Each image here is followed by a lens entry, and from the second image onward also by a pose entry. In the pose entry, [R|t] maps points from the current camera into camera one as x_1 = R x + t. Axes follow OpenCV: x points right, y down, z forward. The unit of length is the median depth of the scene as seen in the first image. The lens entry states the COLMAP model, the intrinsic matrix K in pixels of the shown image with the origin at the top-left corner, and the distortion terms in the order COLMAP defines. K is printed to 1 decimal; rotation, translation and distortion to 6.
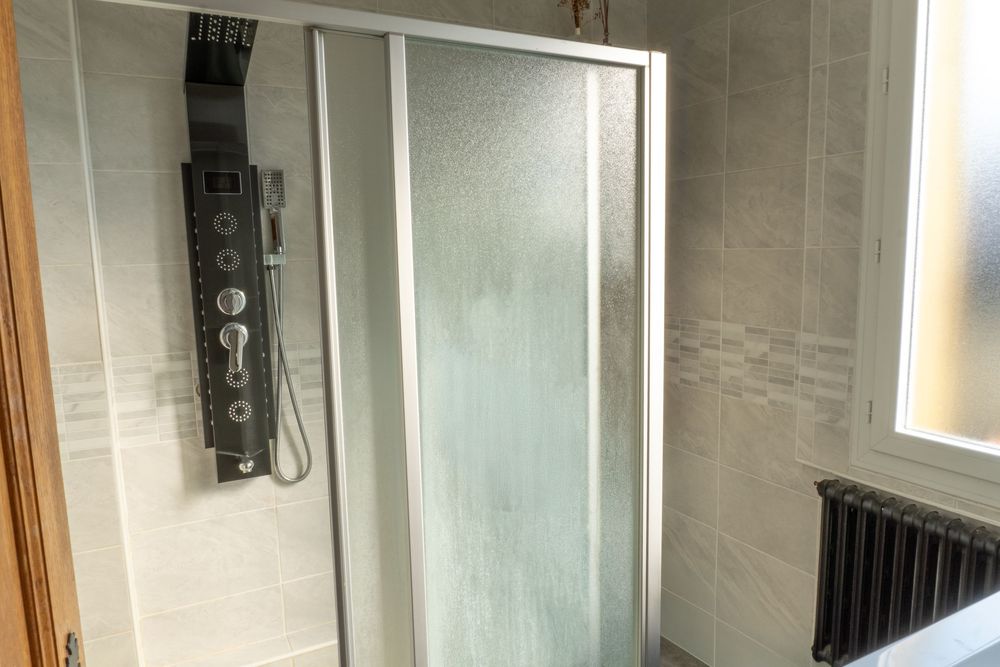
lens RADIAL K [[679.4, 0, 500.0], [0, 679.4, 333.5], [0, 0, 1]] dist [-0.004824, -0.000360]
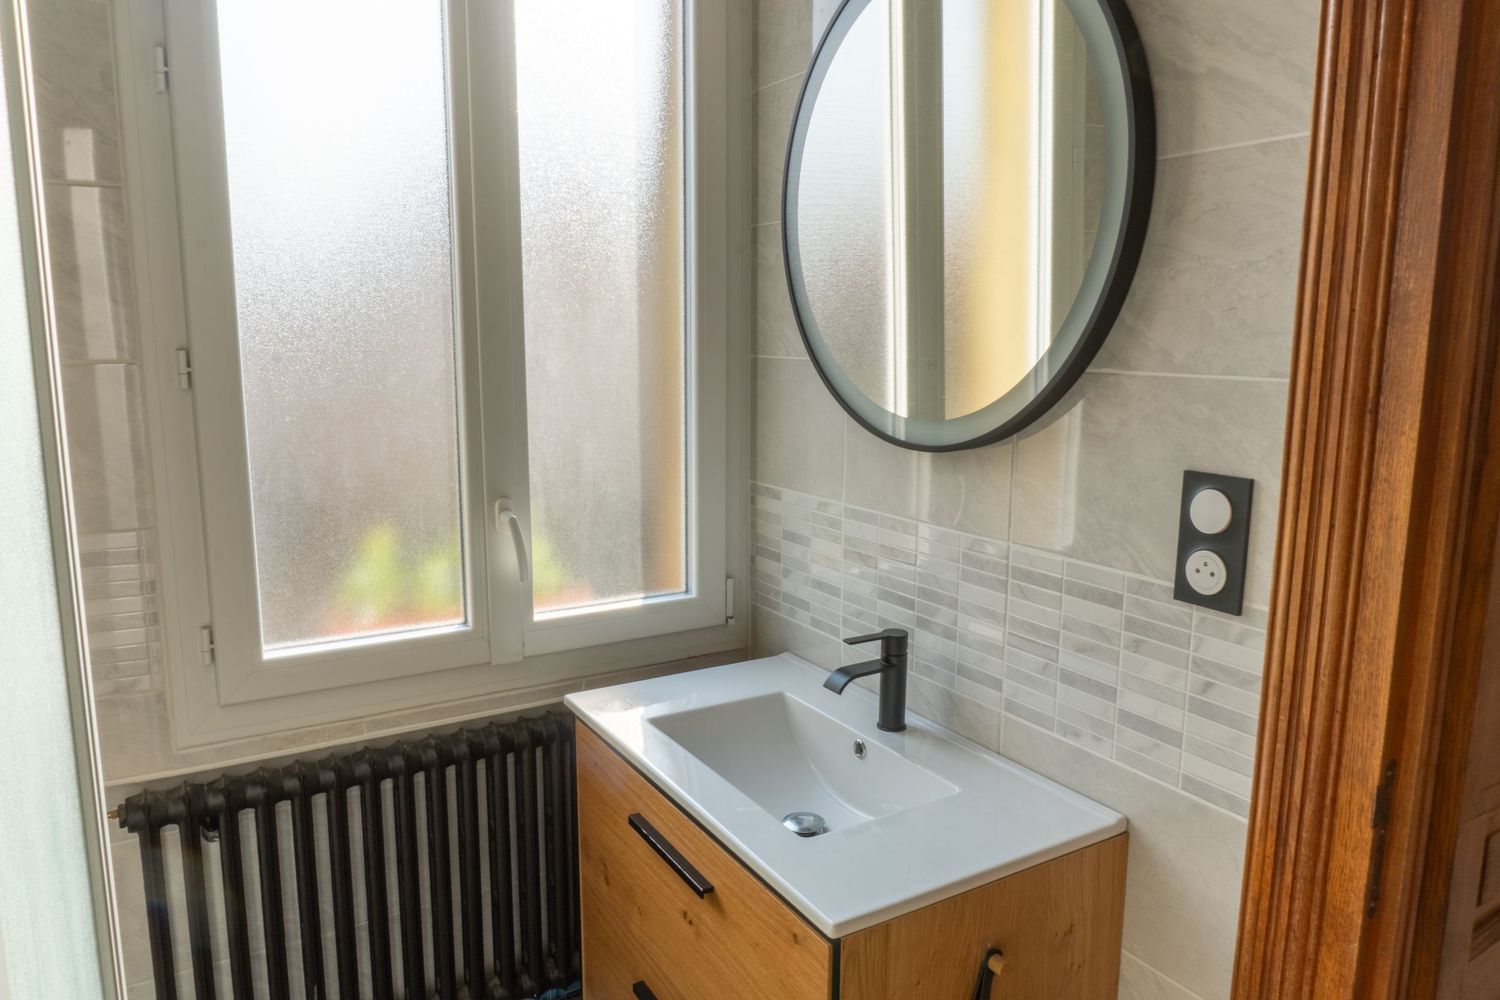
lens RADIAL K [[1019.0, 0, 750.0], [0, 1019.0, 500.0], [0, 0, 1]] dist [-0.004824, -0.000360]
pose [[-0.046530, -0.148577, 0.987806, -0.333081], [0.126043, 0.980100, 0.153355, -0.084694], [-0.990933, 0.131641, -0.026877, 0.561539]]
